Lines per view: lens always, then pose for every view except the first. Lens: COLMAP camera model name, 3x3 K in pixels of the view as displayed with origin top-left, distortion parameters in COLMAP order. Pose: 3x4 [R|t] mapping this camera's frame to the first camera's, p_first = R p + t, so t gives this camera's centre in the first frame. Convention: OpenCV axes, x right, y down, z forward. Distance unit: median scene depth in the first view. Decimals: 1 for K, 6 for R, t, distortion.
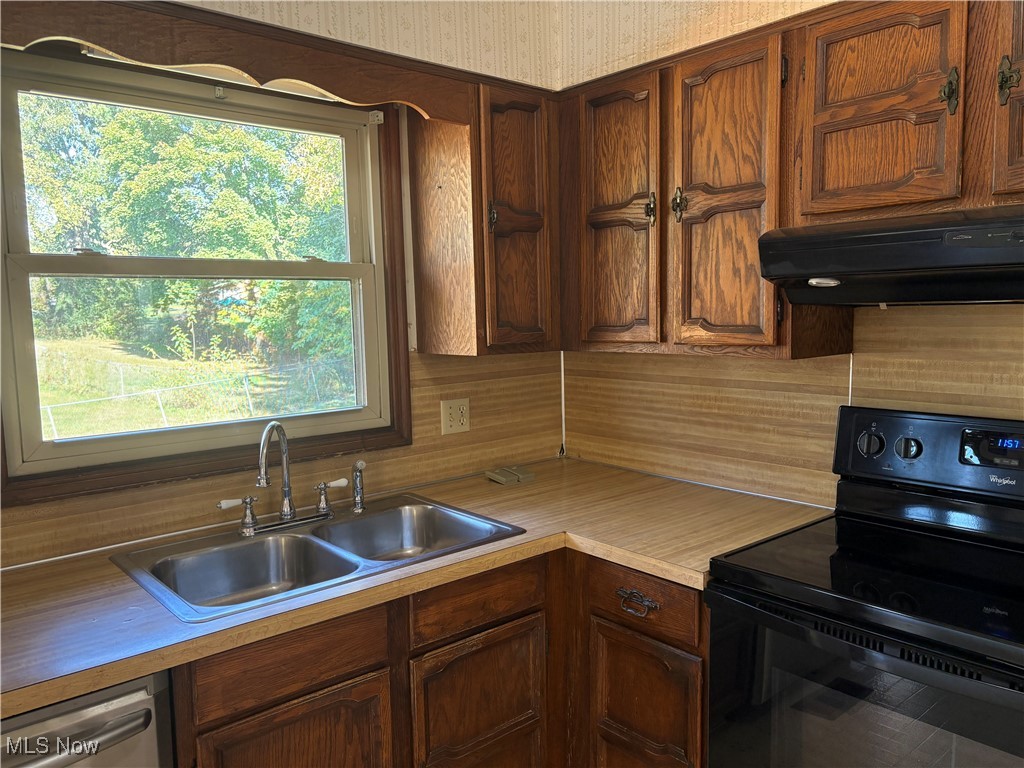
lens RADIAL K [[772.4, 0, 507.4], [0, 772.4, 377.2], [0, 0, 1]] dist [0.053465, -0.055979]
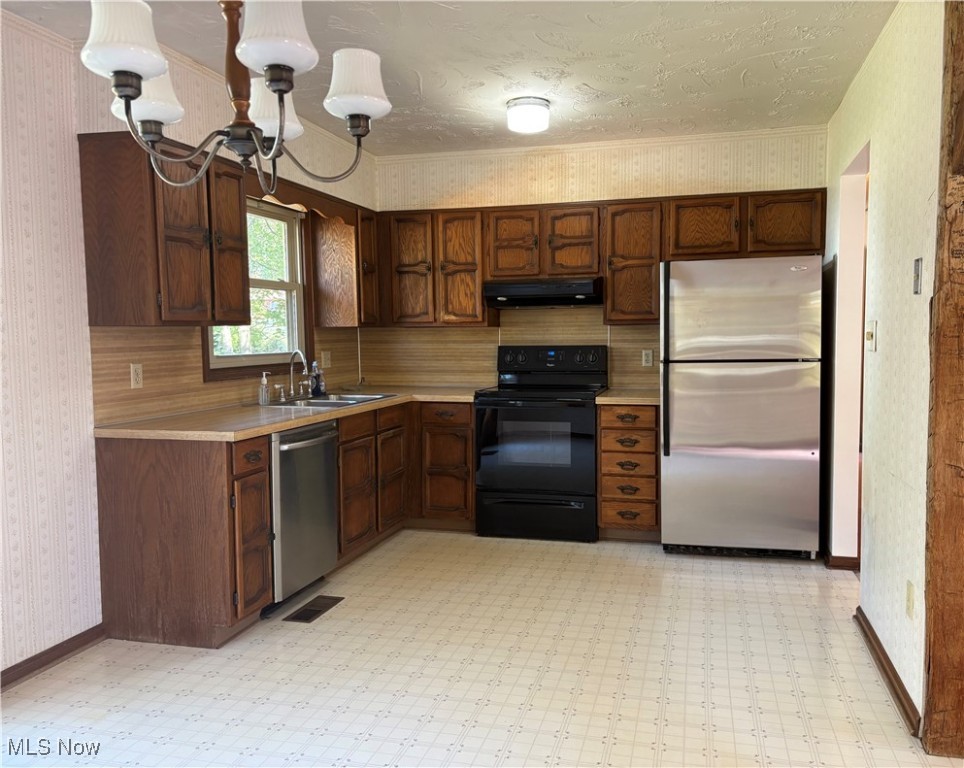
lens RADIAL K [[778.5, 0, 518.2], [0, 778.5, 386.5], [0, 0, 1]] dist [0.085787, -0.113800]
pose [[0.813733, -0.025147, 0.580695, -1.106378], [0.043906, 0.998869, -0.018269, 0.233373], [-0.579579, 0.040362, 0.813916, -1.257460]]
